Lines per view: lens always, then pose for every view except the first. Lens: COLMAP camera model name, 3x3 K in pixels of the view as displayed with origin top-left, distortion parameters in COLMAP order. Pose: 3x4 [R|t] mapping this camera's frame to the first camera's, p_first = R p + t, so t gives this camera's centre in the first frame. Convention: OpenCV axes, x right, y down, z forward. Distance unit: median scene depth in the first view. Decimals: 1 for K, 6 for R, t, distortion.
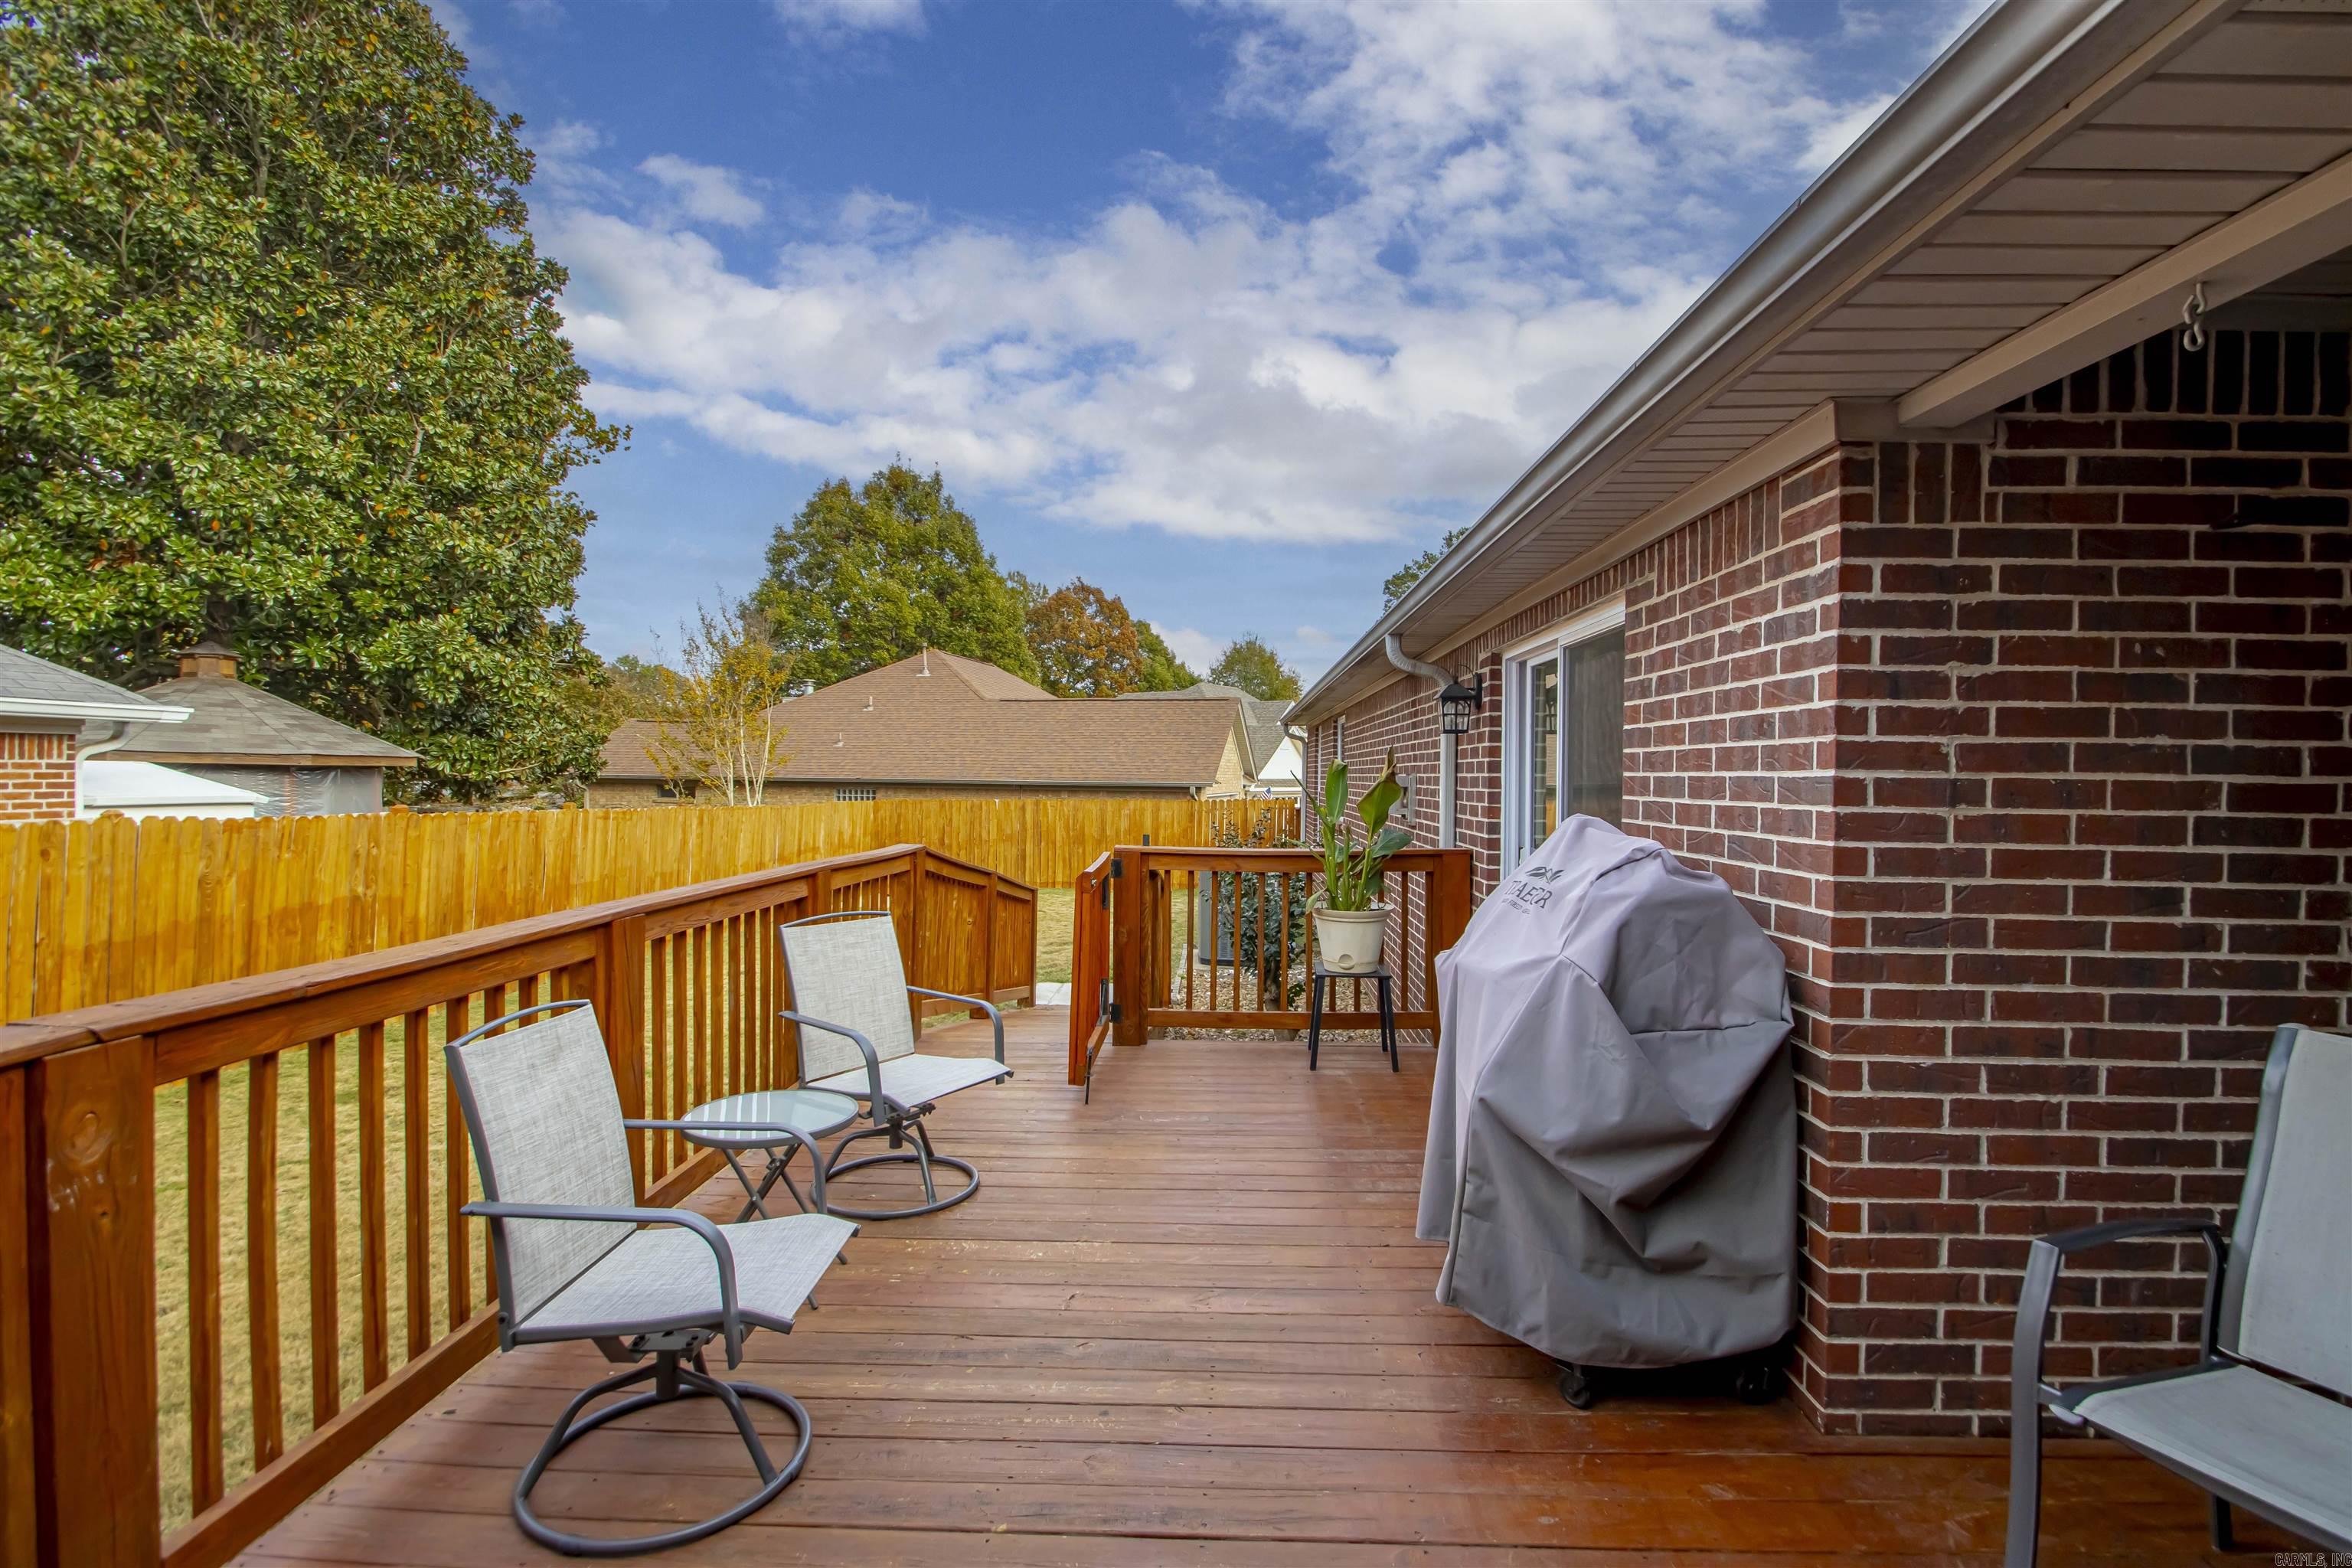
lens RADIAL K [[1084.9, 0, 1172.9], [0, 1084.9, 798.4], [0, 0, 1]] dist [0.021009, -0.014142]
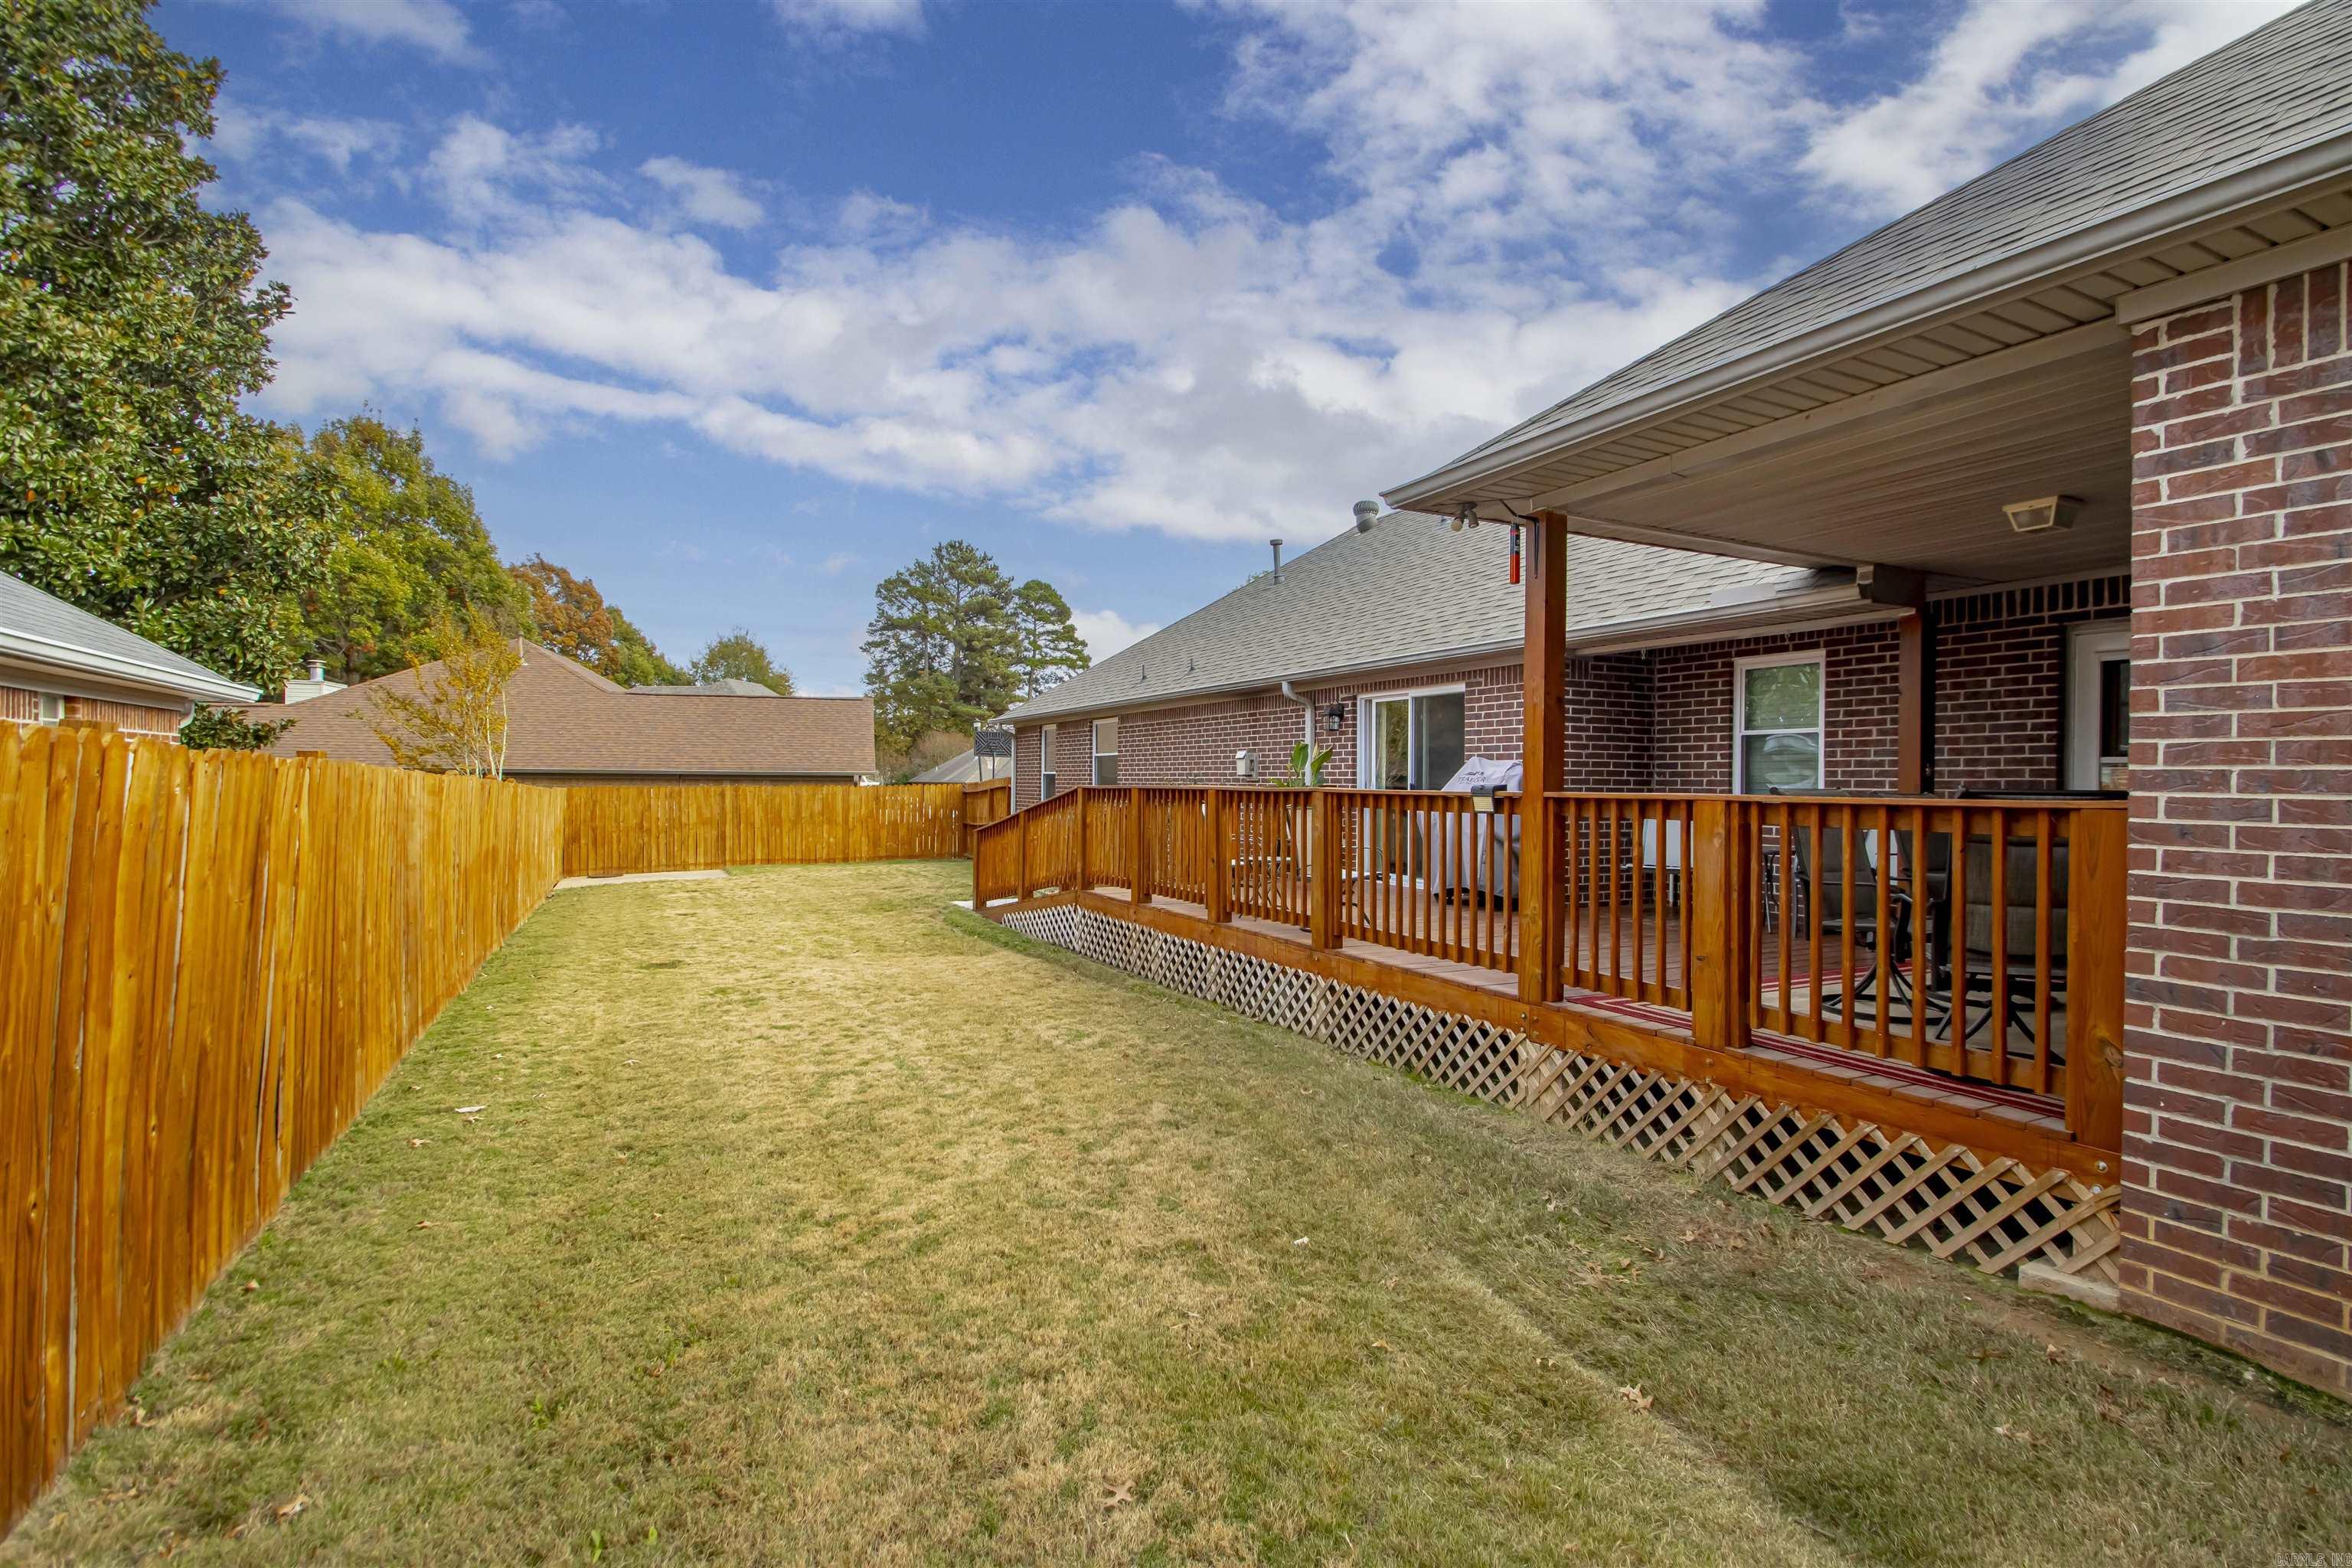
lens RADIAL K [[1084.9, 0, 1172.9], [0, 1084.9, 798.4], [0, 0, 1]] dist [0.021009, -0.014142]
pose [[0.876823, -0.014061, 0.480608, -0.115177], [0.014314, 0.999893, 0.003137, 0.006822], [-0.480601, 0.004129, 0.876930, -0.080623]]
